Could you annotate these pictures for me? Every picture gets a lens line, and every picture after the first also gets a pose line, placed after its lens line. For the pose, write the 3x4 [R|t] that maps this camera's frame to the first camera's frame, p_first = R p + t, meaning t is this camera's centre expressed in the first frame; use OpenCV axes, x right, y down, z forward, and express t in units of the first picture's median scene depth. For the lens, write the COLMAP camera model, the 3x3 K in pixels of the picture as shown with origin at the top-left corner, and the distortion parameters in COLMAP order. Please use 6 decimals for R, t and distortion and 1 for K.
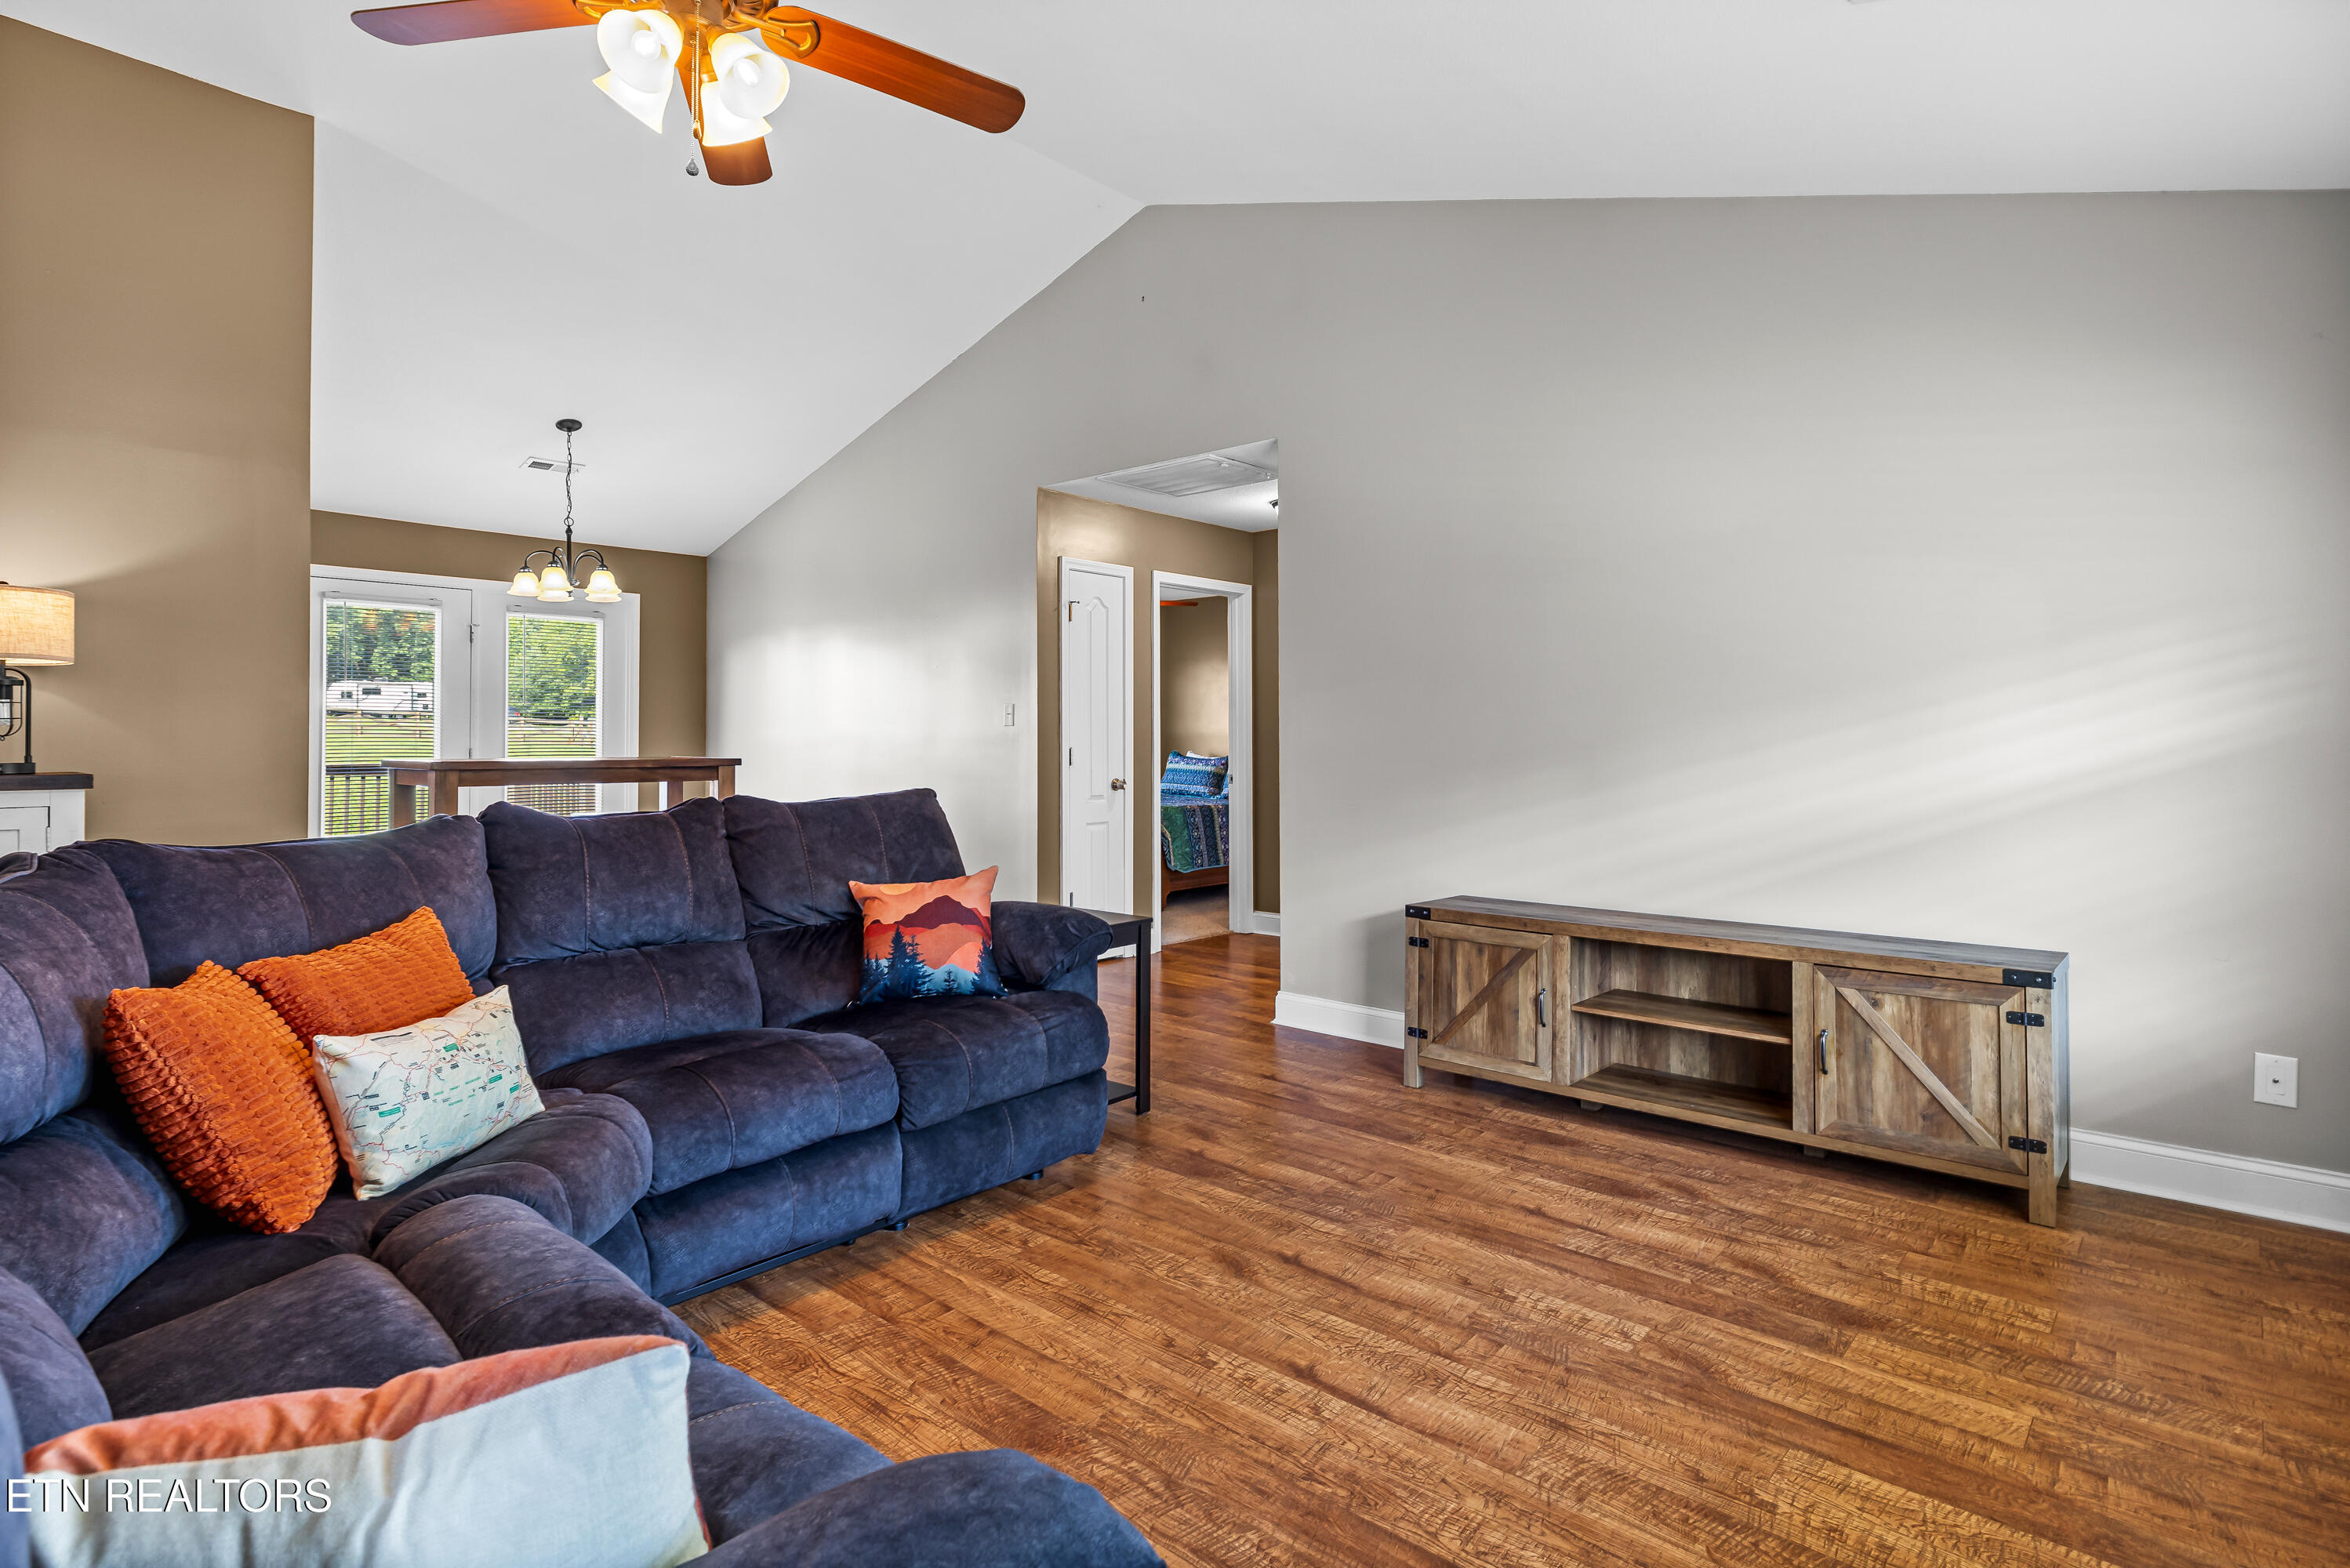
lens RADIAL K [[1179.1, 0, 1181.9], [0, 1179.1, 762.9], [0, 0, 1]] dist [0.009873, 0.002113]
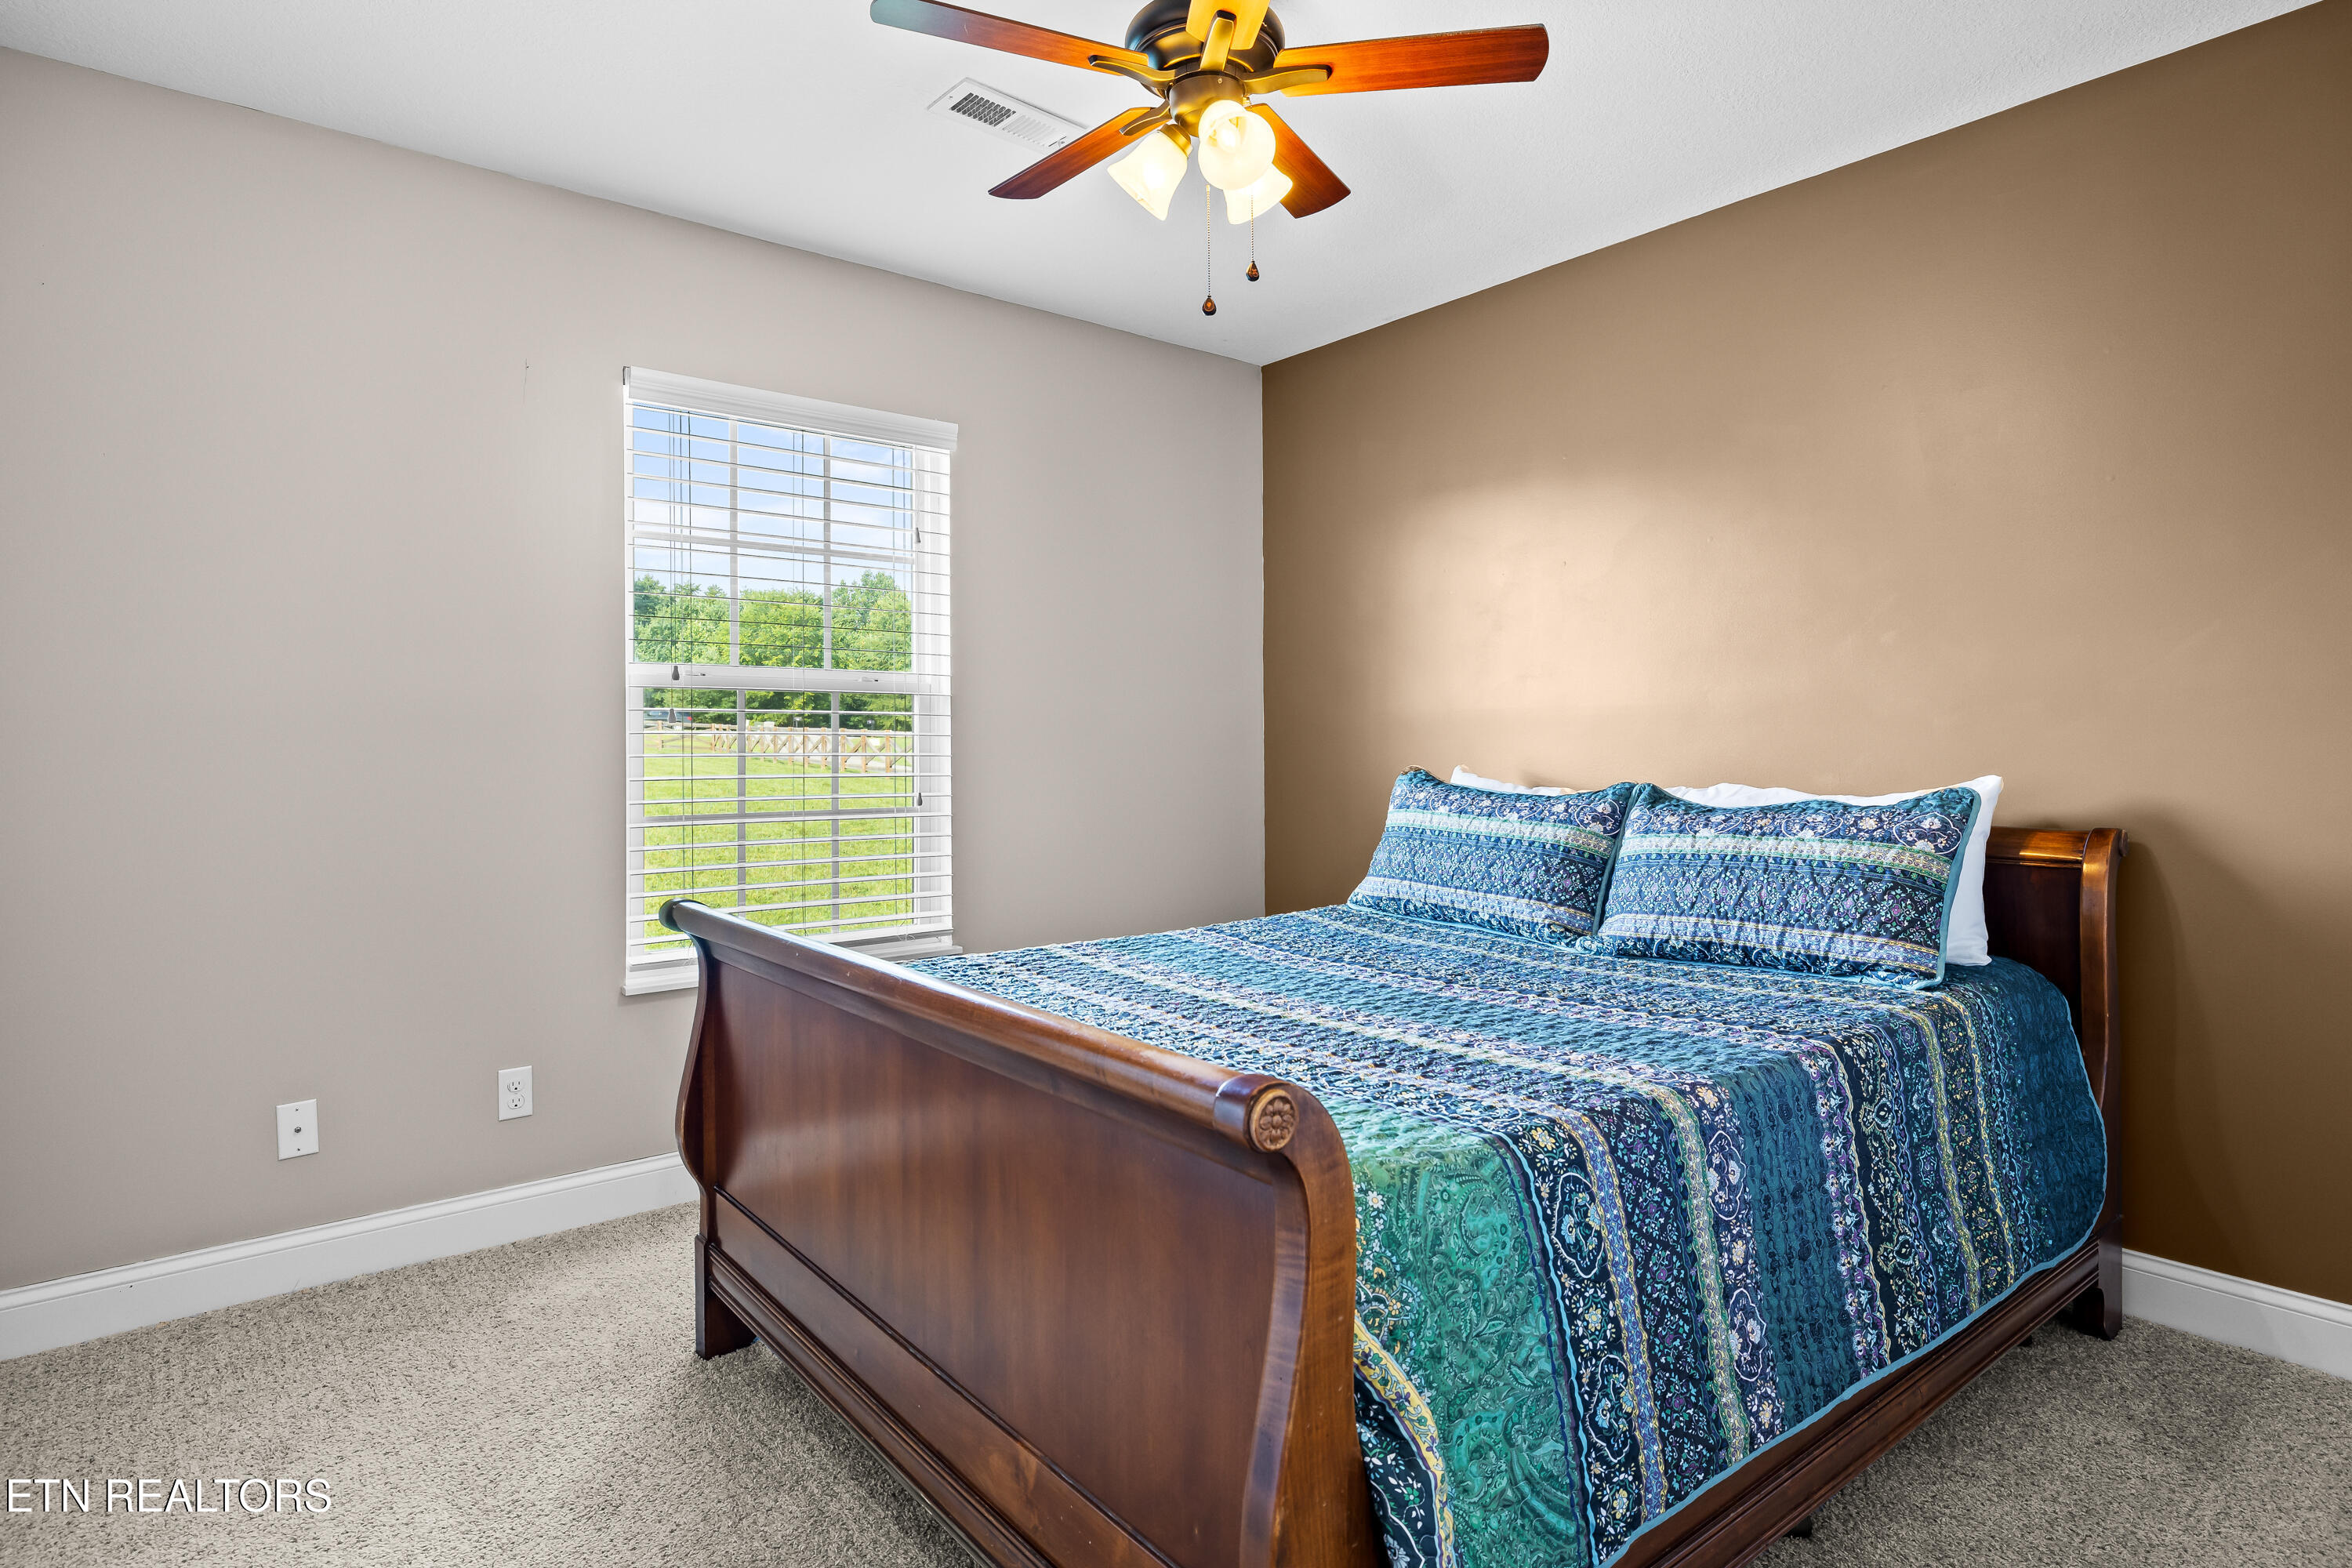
lens RADIAL K [[1254.1, 0, 1168.7], [0, 1254.1, 773.3], [0, 0, 1]] dist [0.004226, 0.001909]
pose [[0.984445, 0.001637, -0.175686, -0.012204], [-0.000973, 0.999992, 0.003866, -0.010043], [0.175691, -0.003634, 0.984439, 0.693344]]
